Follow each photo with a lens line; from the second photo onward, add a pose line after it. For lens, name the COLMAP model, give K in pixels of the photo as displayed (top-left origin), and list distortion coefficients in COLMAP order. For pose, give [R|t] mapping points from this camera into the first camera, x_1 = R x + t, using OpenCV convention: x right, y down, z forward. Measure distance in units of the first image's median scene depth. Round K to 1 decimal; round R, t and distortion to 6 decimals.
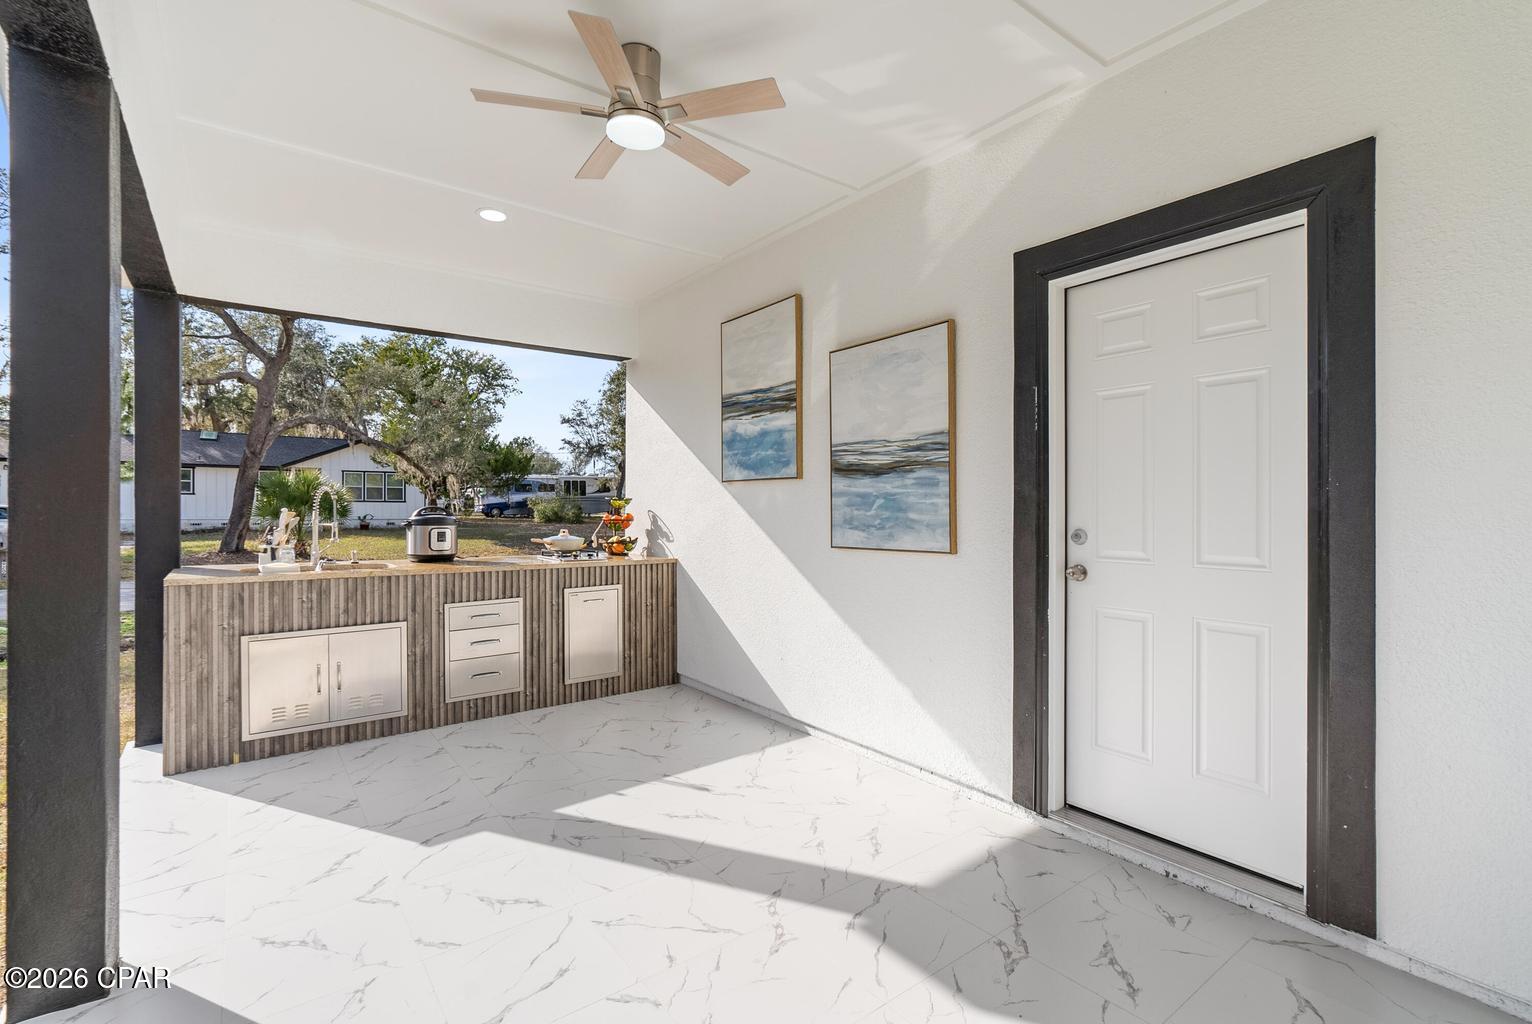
lens RADIAL K [[710.0, 0, 761.5], [0, 710.0, 513.6], [0, 0, 1]] dist [-0.002620, 0.001157]
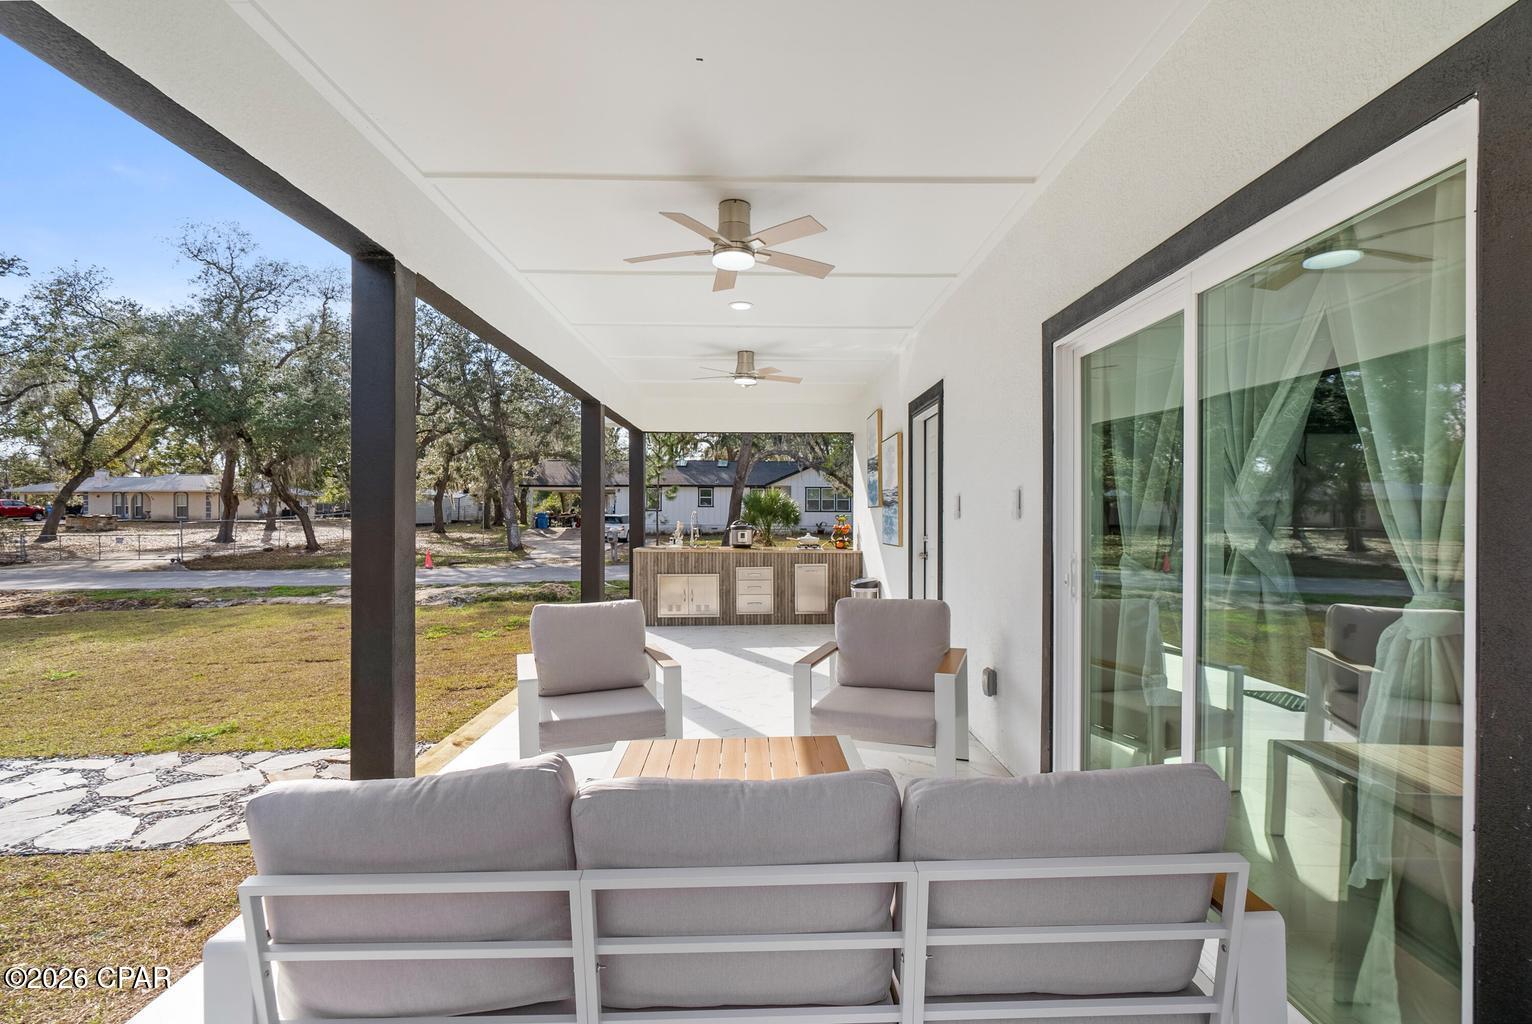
lens RADIAL K [[710.0, 0, 758.5], [0, 710.0, 513.1], [0, 0, 1]] dist [-0.002620, 0.001157]
pose [[0.809445, -0.002347, -0.587191, 0.904008], [-0.004756, 0.999933, -0.010553, -0.012087], [0.587176, 0.011334, 0.809380, -0.714255]]
